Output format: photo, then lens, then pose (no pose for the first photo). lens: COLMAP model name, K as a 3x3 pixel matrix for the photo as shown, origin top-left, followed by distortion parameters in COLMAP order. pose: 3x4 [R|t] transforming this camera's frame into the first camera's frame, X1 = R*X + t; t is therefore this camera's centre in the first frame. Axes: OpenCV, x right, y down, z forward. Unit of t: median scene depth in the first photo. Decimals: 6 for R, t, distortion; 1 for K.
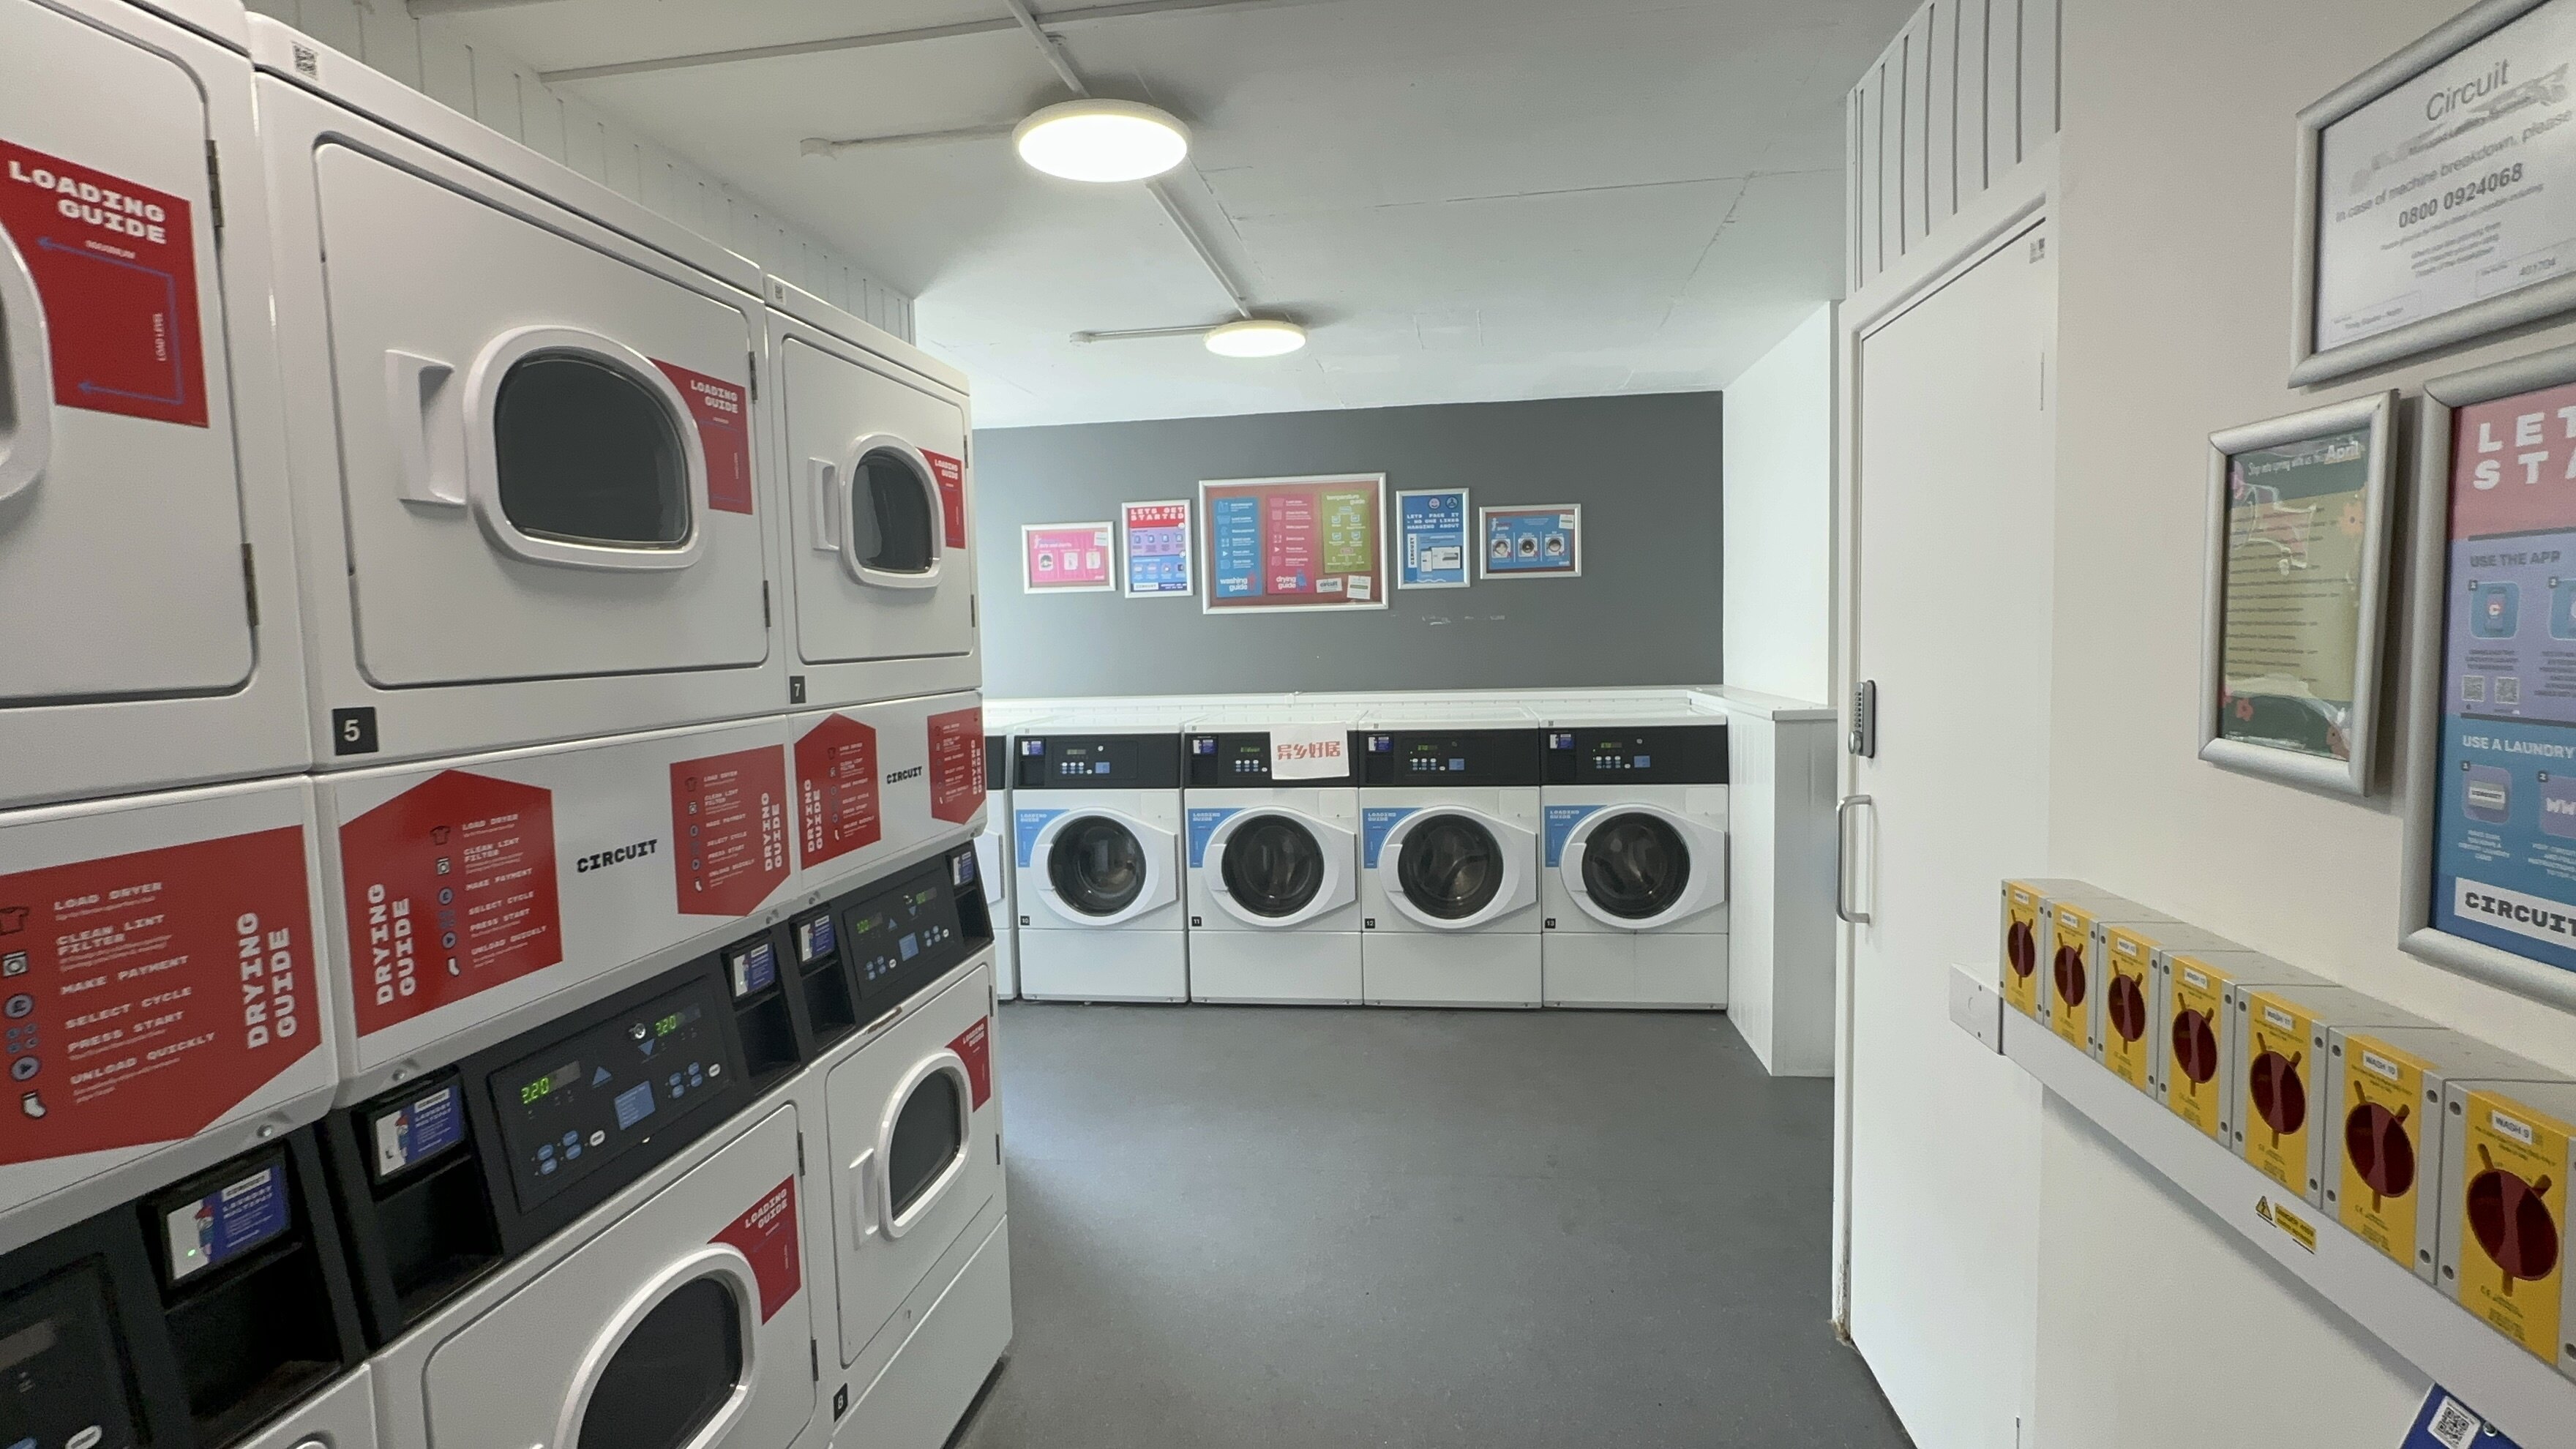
lens RADIAL K [[1183.6, 0, 1296.2], [0, 1183.6, 720.1], [0, 0, 1]] dist [-0.003583, 0.000435]
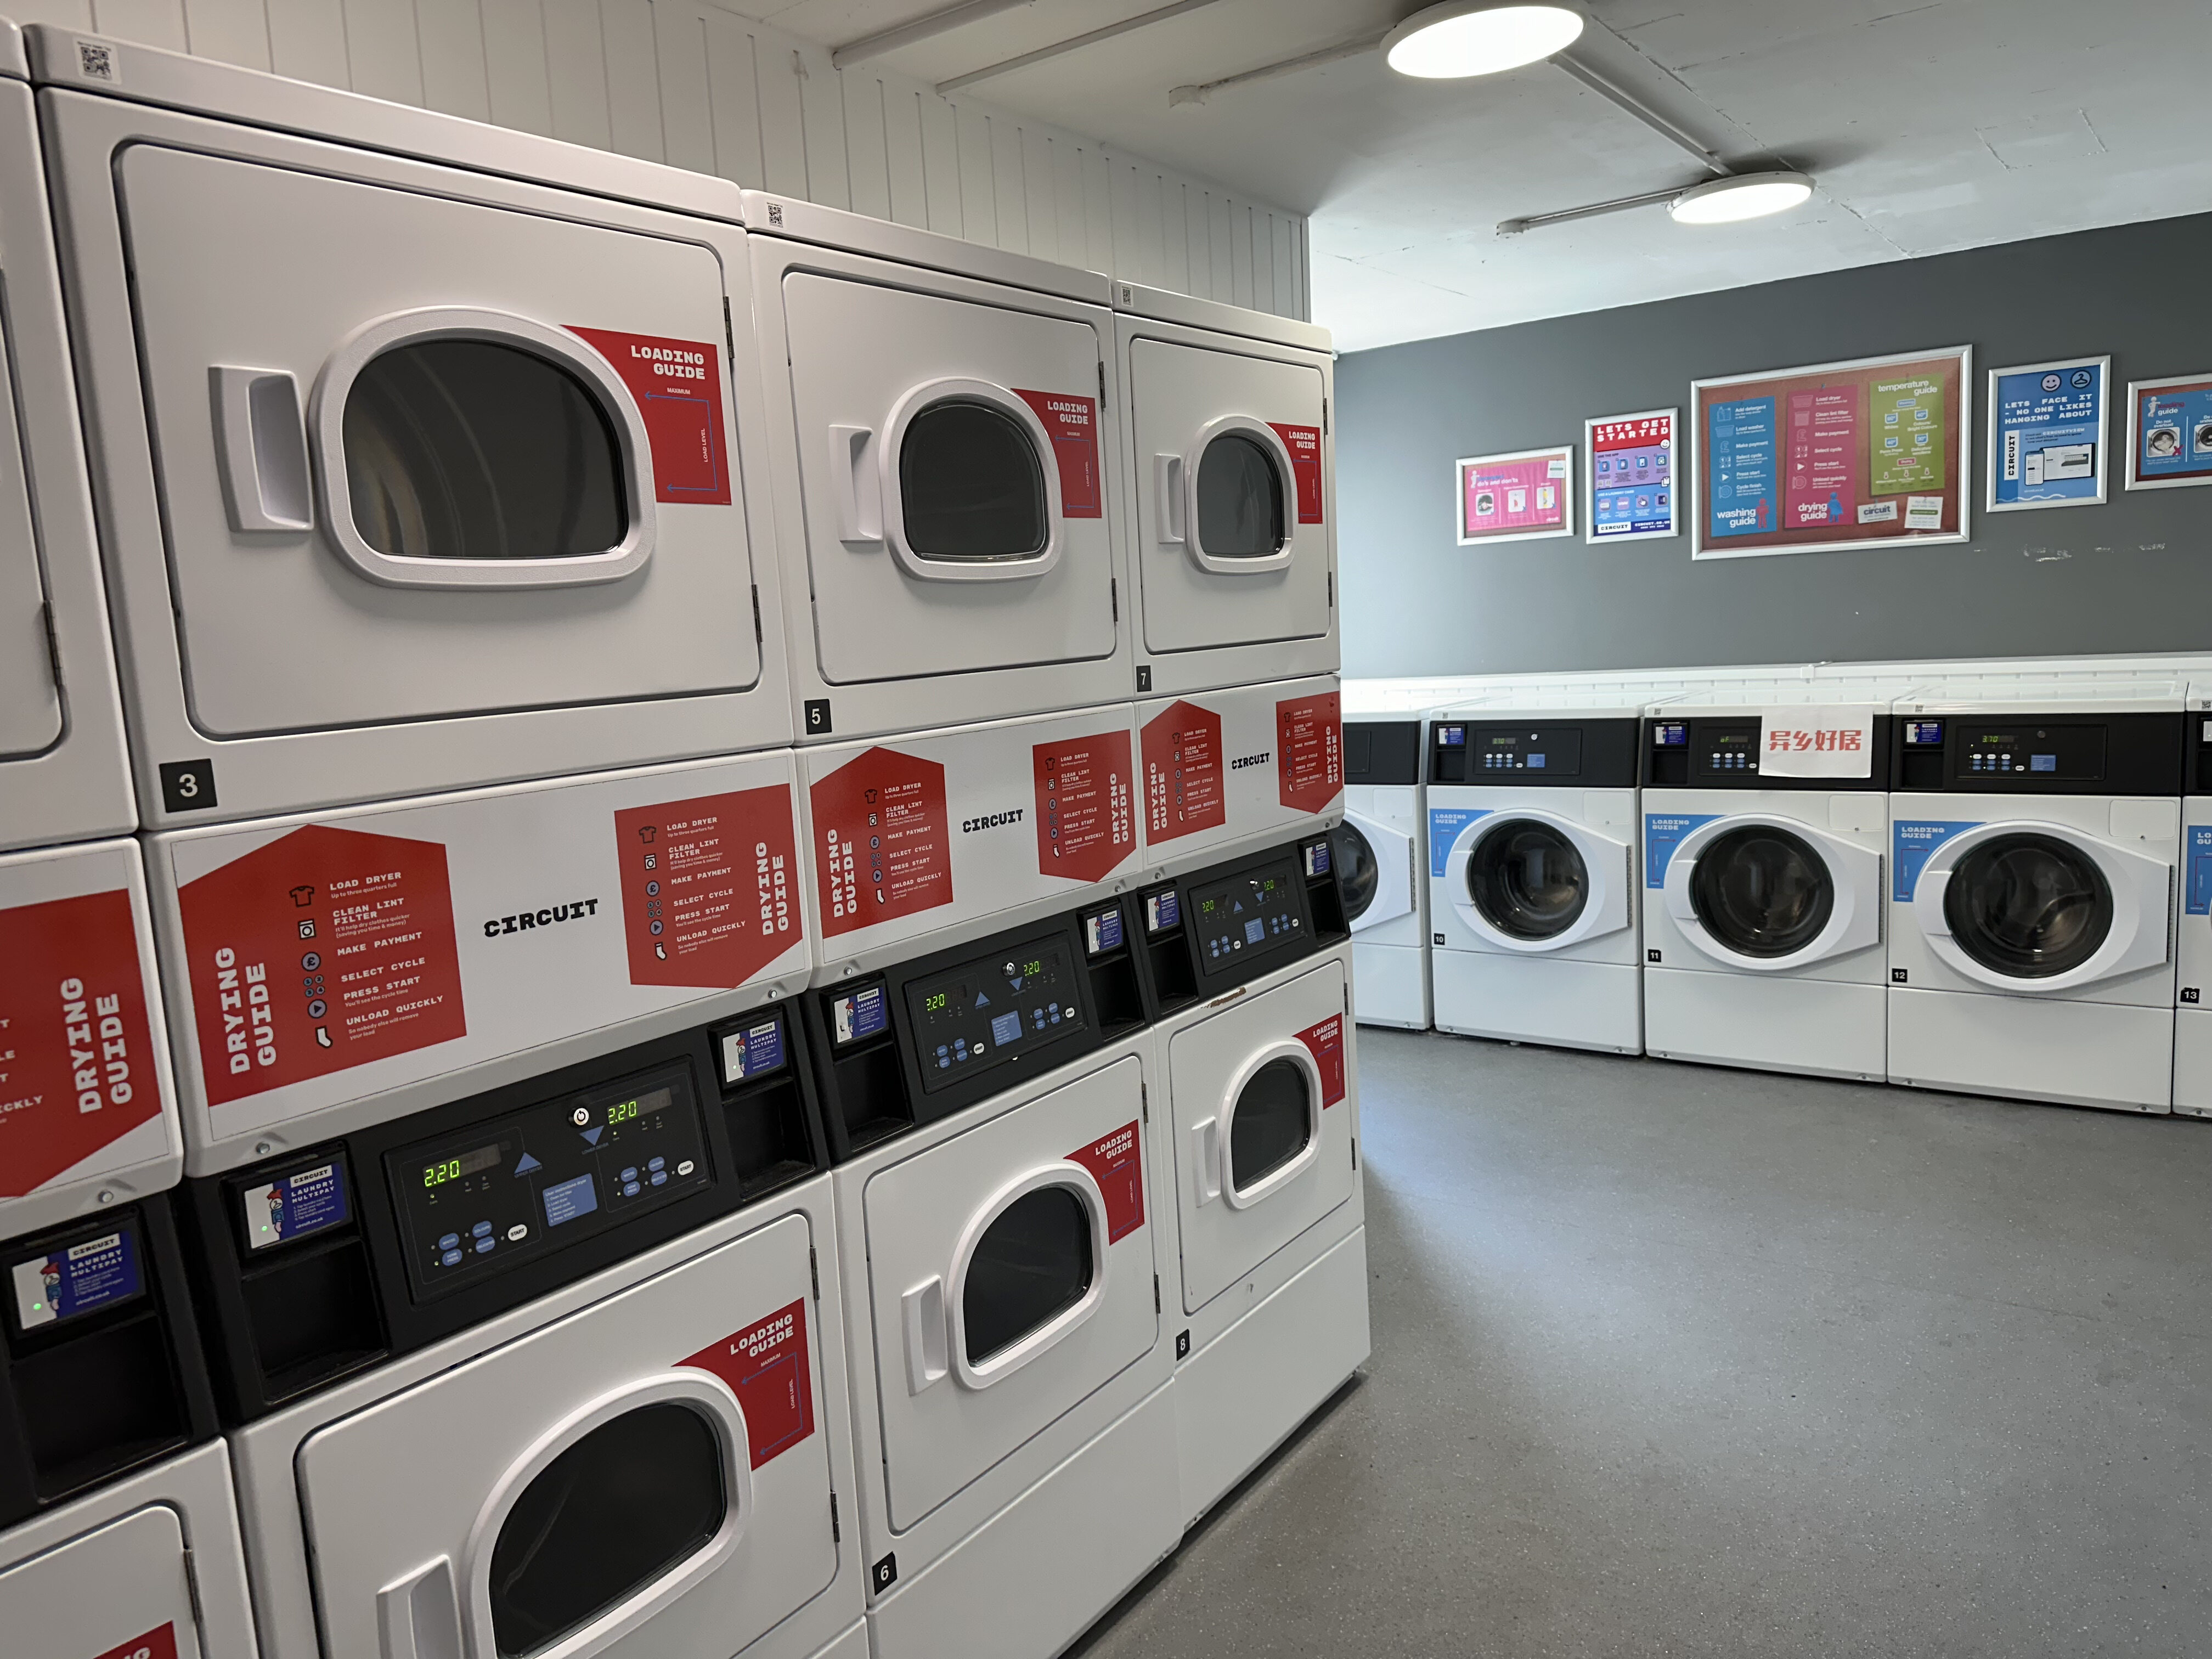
lens RADIAL K [[1556.2, 0, 1100.5], [0, 1556.2, 828.1], [0, 0, 1]] dist [0.179435, -0.360244]
pose [[0.885070, 0.035814, -0.464078, 0.079262], [0.002131, 0.996713, 0.080982, -0.001967], [0.465453, -0.072663, 0.882085, -0.106665]]
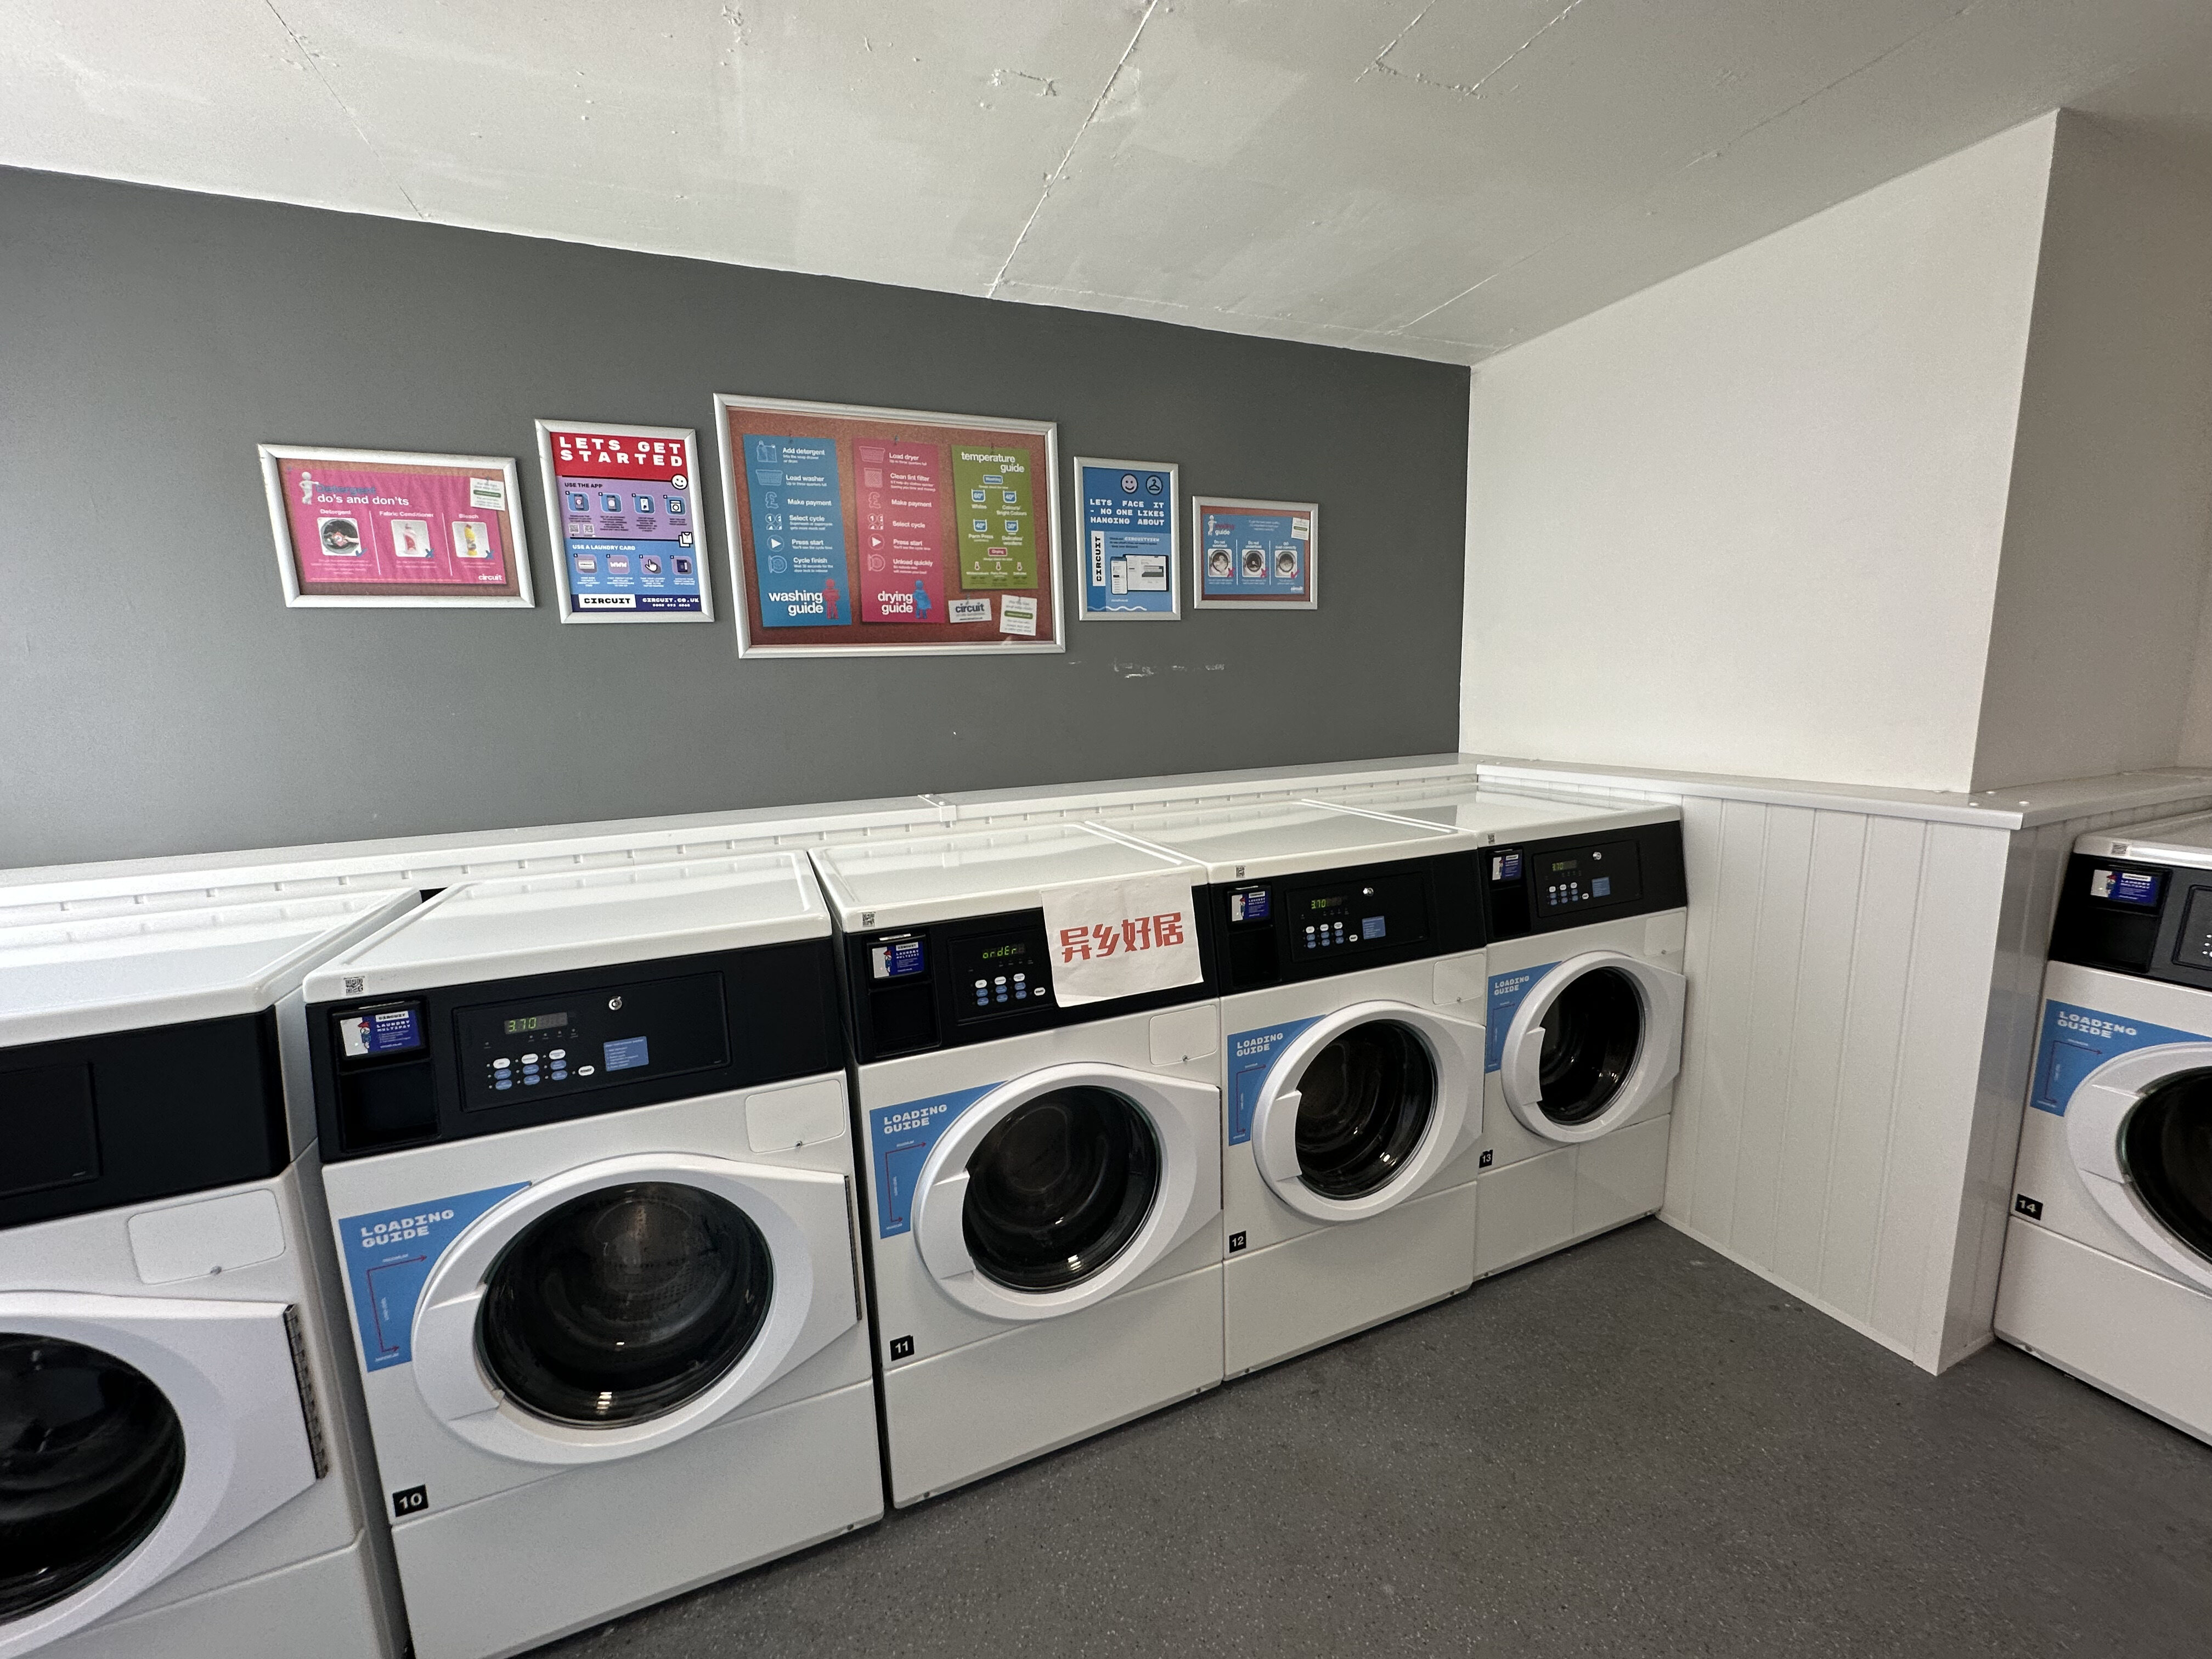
lens RADIAL K [[875.5, 0, 1104.5], [0, 875.5, 824.9], [0, 0, 1]] dist [-0.002698, -0.000119]
pose [[0.863123, -0.083241, 0.498085, -0.170693], [0.047341, 0.995315, 0.084303, -0.050025], [-0.502769, -0.049184, 0.863020, 0.710652]]
